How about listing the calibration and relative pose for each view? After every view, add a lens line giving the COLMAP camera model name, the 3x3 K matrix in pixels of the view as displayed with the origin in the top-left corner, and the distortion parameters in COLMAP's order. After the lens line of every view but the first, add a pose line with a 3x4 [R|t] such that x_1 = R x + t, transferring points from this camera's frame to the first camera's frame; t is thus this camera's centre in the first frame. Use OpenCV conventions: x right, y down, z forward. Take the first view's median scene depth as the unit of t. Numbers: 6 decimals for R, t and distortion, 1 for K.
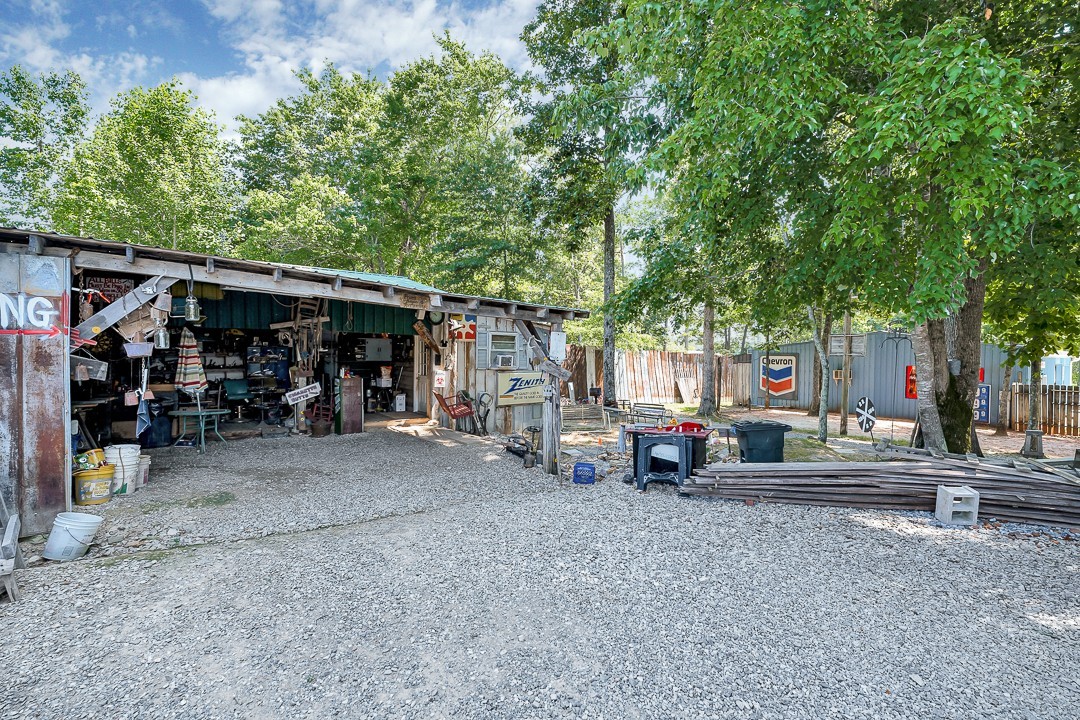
lens RADIAL K [[793.8, 0, 540.2], [0, 793.8, 362.8], [0, 0, 1]] dist [-0.002476, -0.003054]
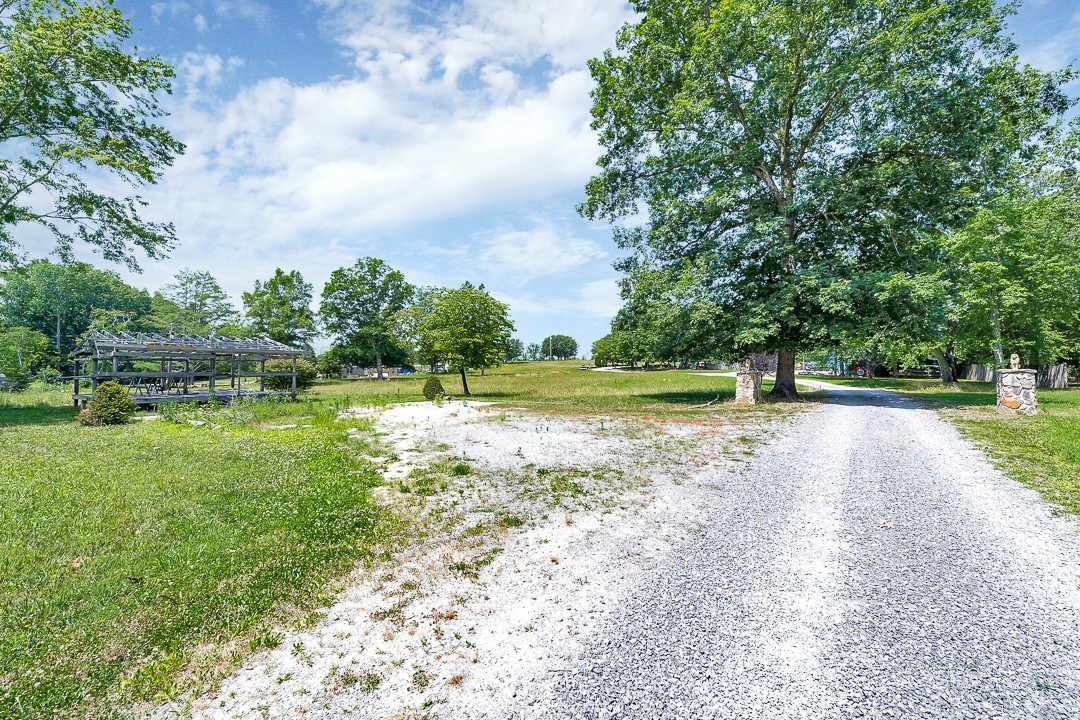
lens RADIAL K [[793.8, 0, 540.2], [0, 793.8, 360.2], [0, 0, 1]] dist [-0.002476, -0.003054]
pose [[0.999787, -0.020186, -0.004264, -0.202947], [0.020173, 0.999792, -0.002995, -0.097235], [0.004324, 0.002908, 0.999986, 0.266370]]
